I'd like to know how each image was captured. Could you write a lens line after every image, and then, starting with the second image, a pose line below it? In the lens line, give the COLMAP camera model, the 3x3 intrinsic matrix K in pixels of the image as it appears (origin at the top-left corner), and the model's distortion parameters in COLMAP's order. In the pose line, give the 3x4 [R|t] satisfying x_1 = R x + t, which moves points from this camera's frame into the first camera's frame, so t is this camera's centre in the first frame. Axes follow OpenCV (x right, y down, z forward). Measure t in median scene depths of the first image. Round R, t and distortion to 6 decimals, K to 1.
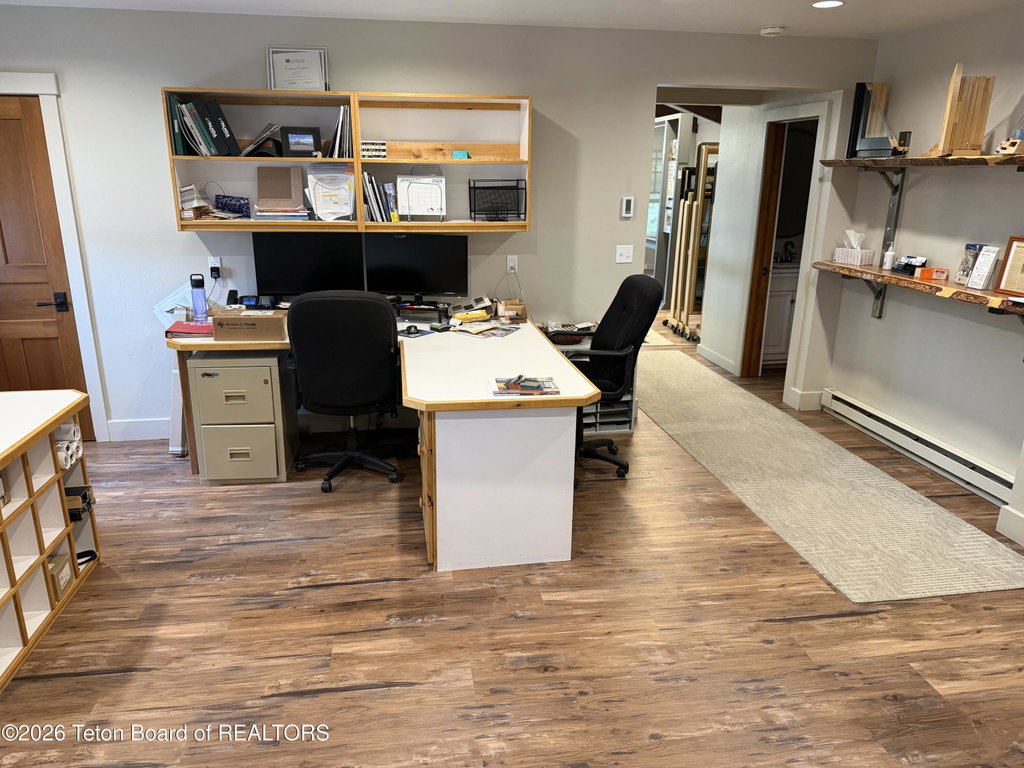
lens RADIAL K [[730.2, 0, 514.9], [0, 730.2, 385.7], [0, 0, 1]] dist [0.056926, -0.062998]
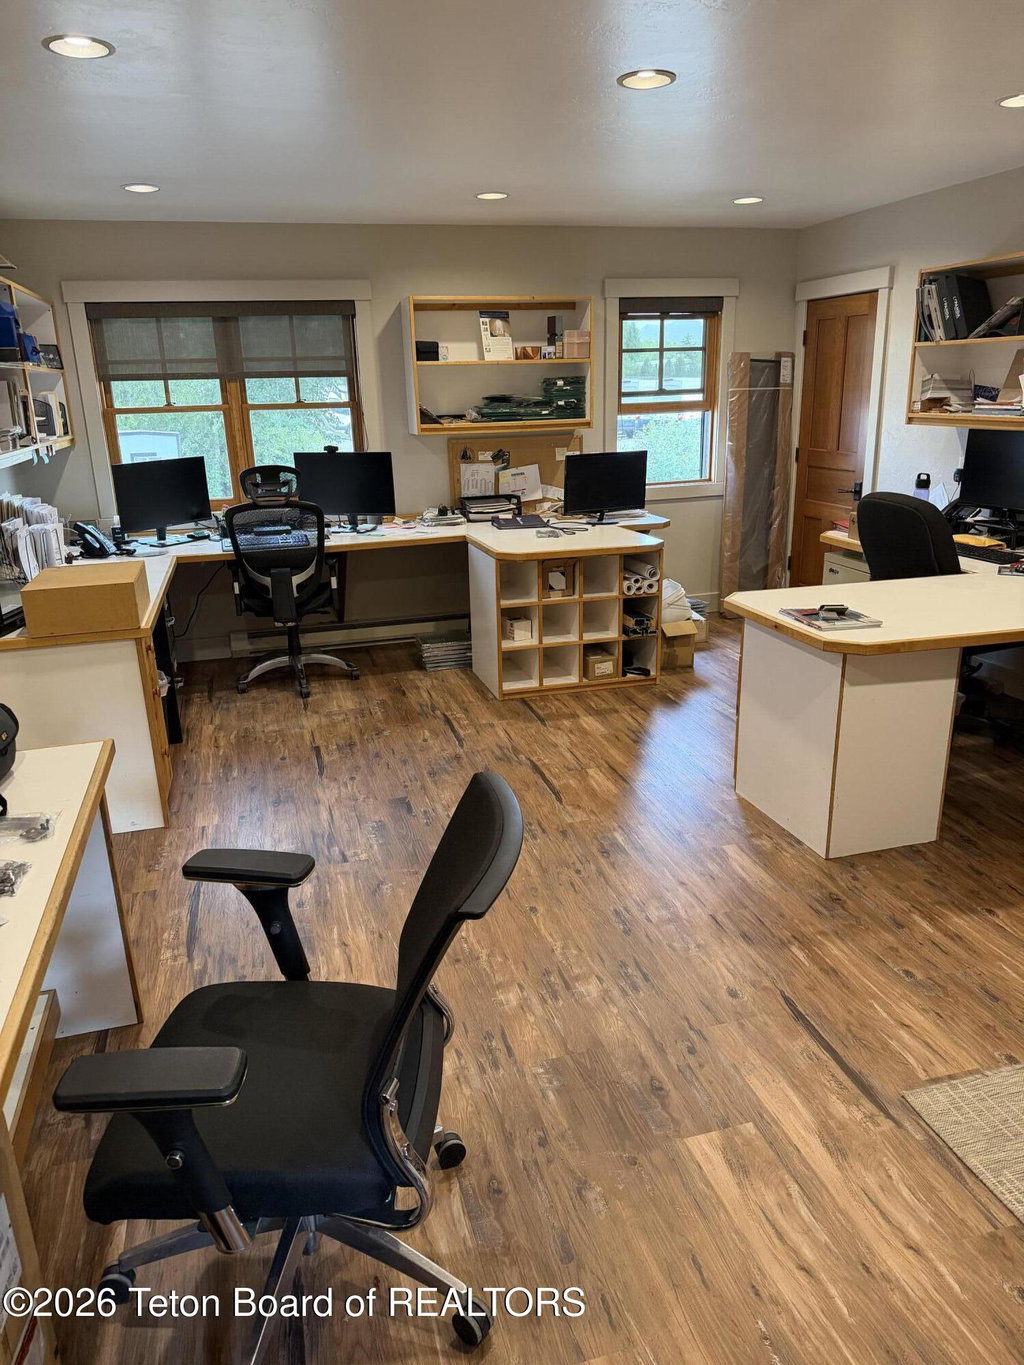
lens RADIAL K [[973.3, 0, 507.0], [0, 973.3, 690.1], [0, 0, 1]] dist [0.056926, -0.062998]
pose [[0.096130, 0.283547, -0.954128, 1.164046], [-0.252842, 0.934082, 0.252116, -0.119824], [0.962720, 0.217008, 0.161486, 0.567473]]
